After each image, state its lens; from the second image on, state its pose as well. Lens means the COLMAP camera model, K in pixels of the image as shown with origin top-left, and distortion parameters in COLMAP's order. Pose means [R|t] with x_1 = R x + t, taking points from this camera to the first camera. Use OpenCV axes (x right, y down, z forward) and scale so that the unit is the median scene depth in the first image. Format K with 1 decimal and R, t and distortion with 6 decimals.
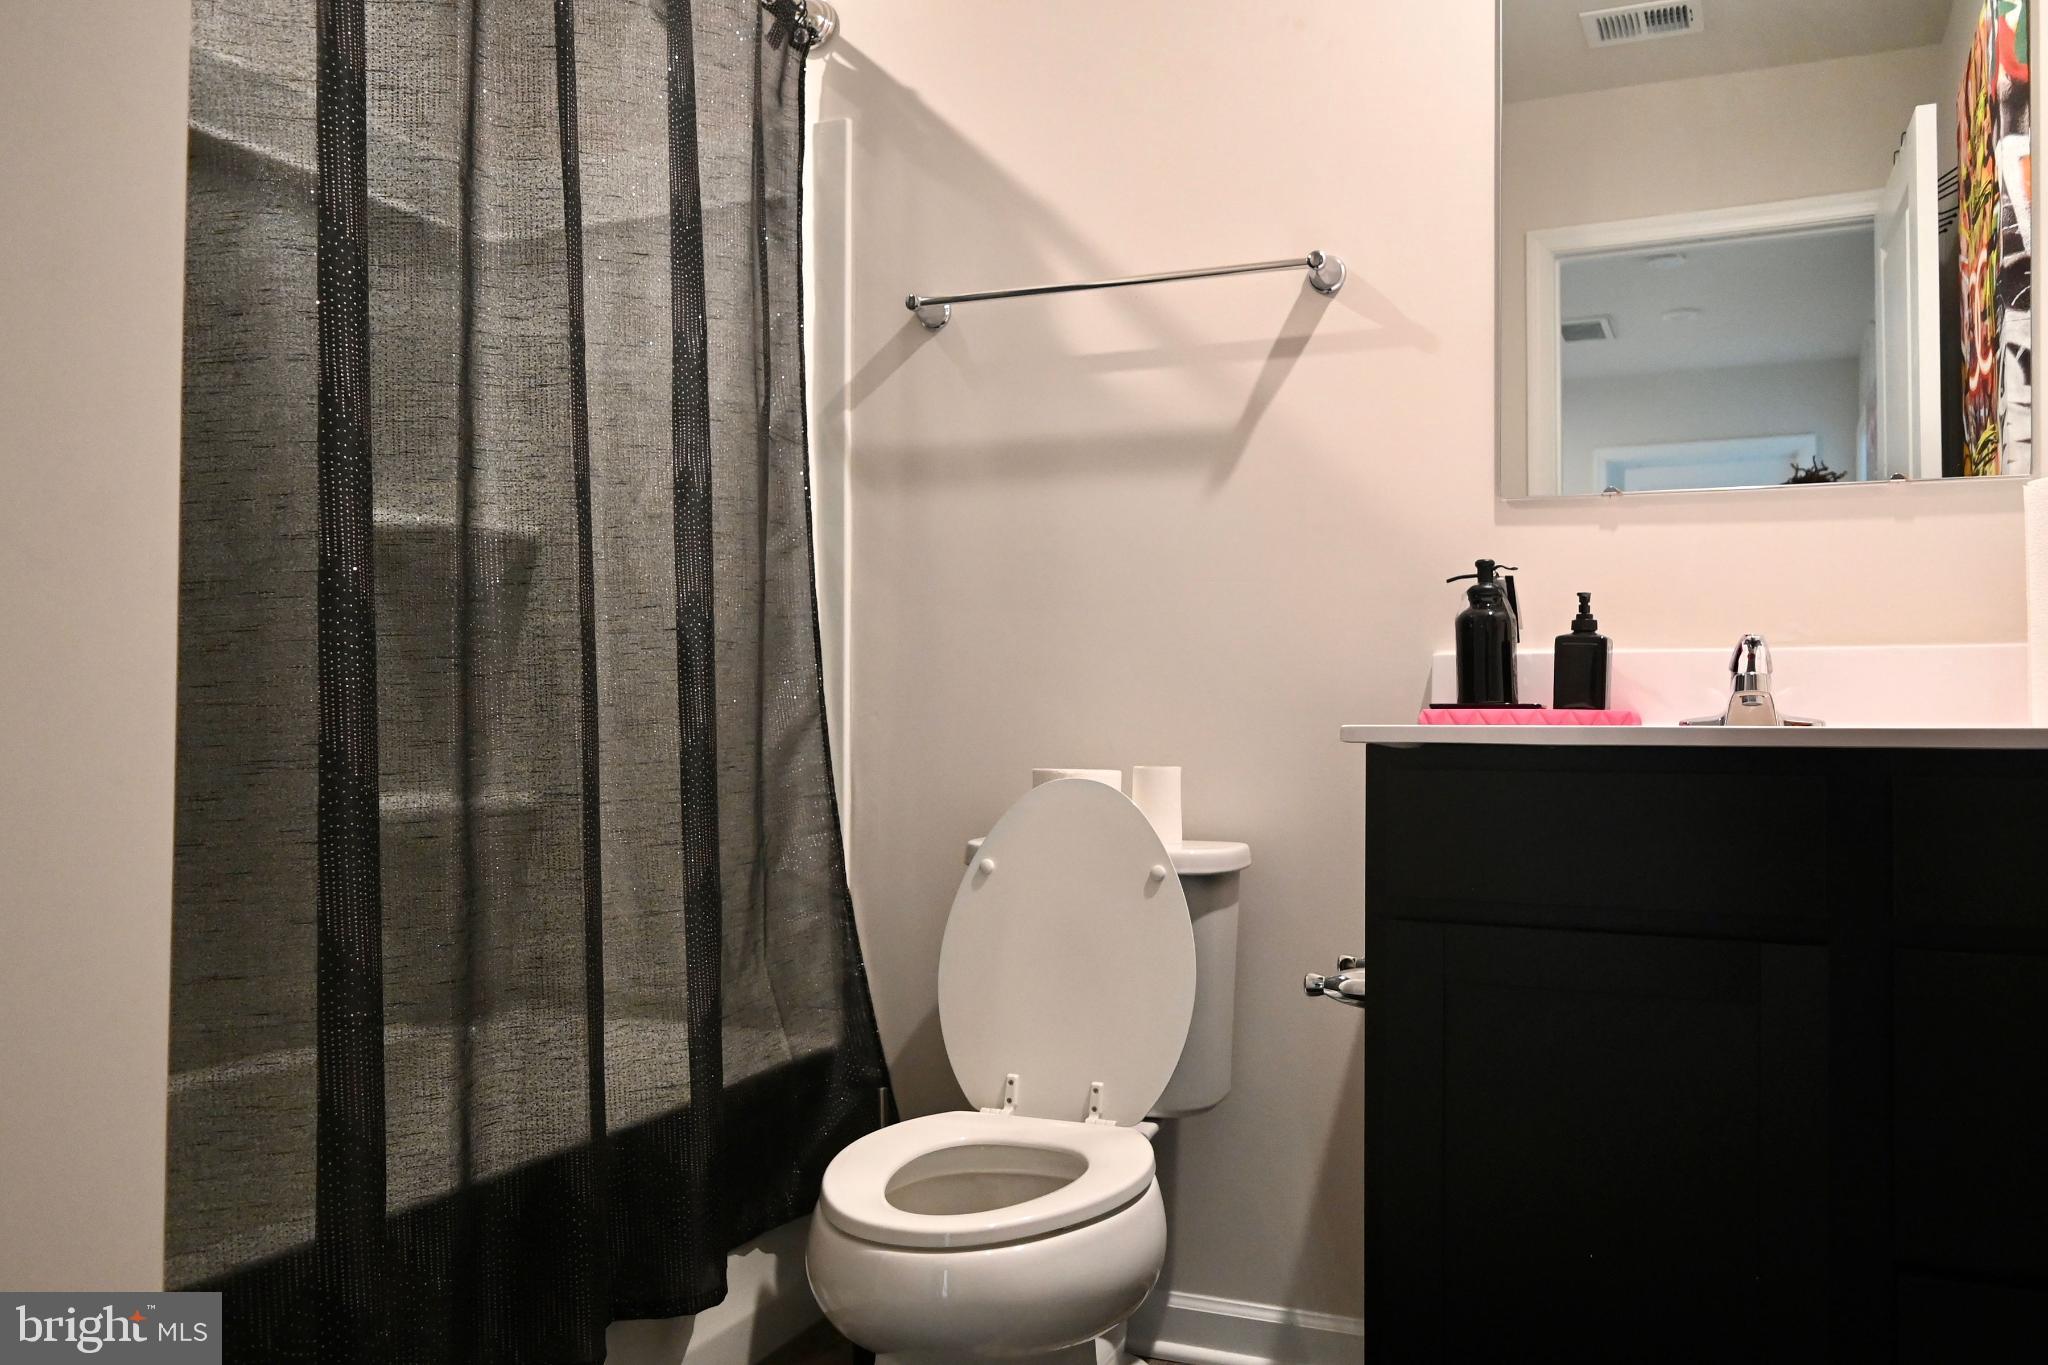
lens RADIAL K [[1612.1, 0, 1032.5], [0, 1612.1, 652.1], [0, 0, 1]] dist [-0.017593, 0.013174]
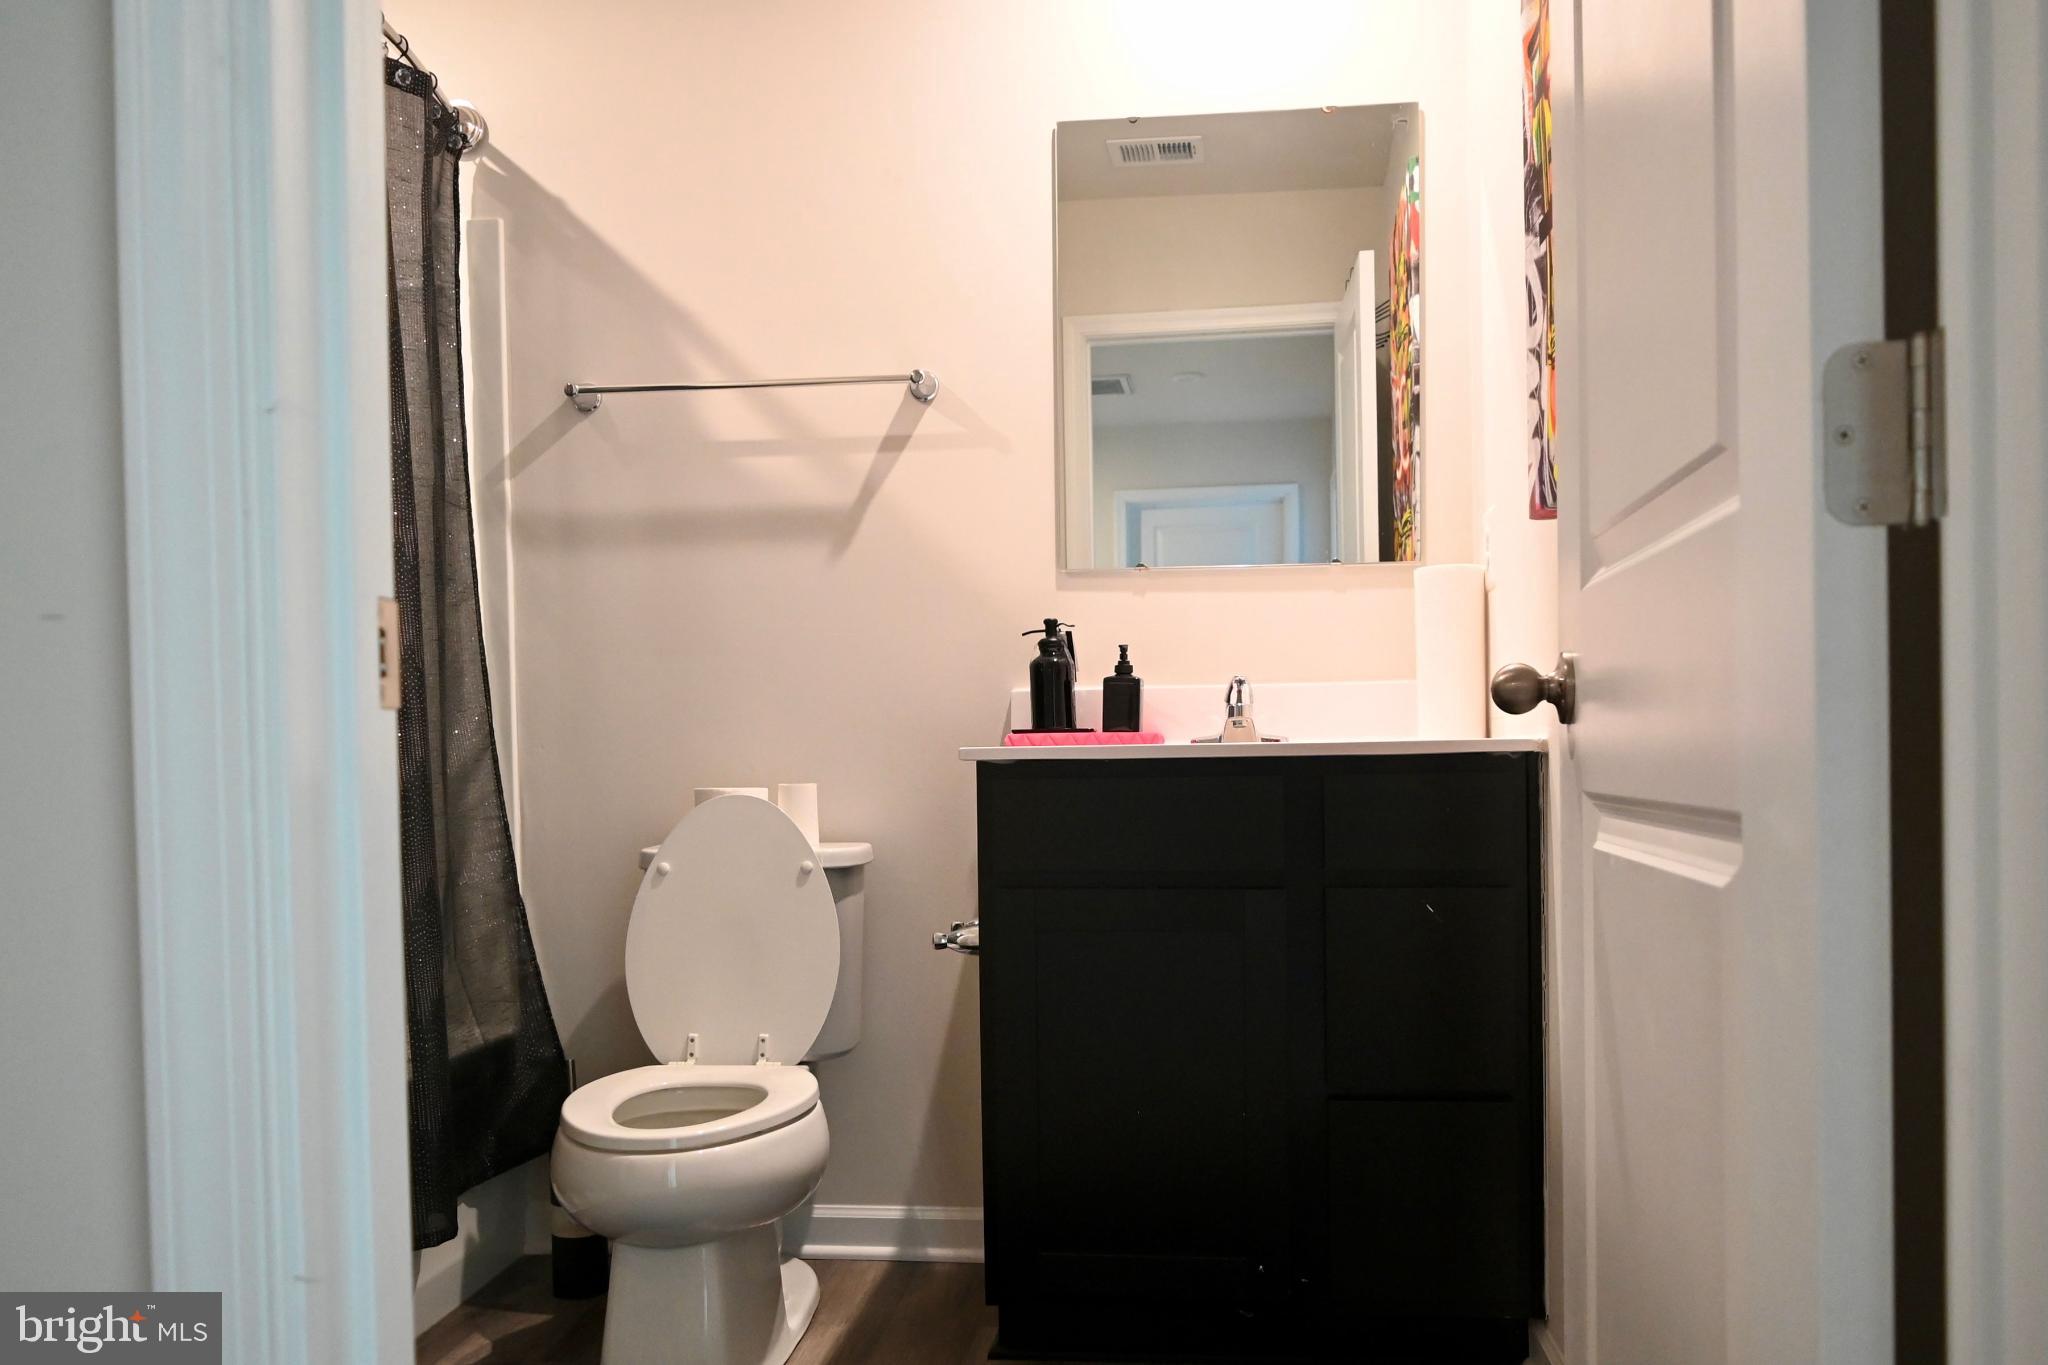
lens RADIAL K [[1612.1, 0, 1032.5], [0, 1612.1, 652.1], [0, 0, 1]] dist [-0.017593, 0.013174]
pose [[0.959311, -0.004120, 0.282321, -0.089982], [0.007751, 0.999901, -0.011747, -0.013028], [-0.282244, 0.013458, 0.959248, -0.220130]]
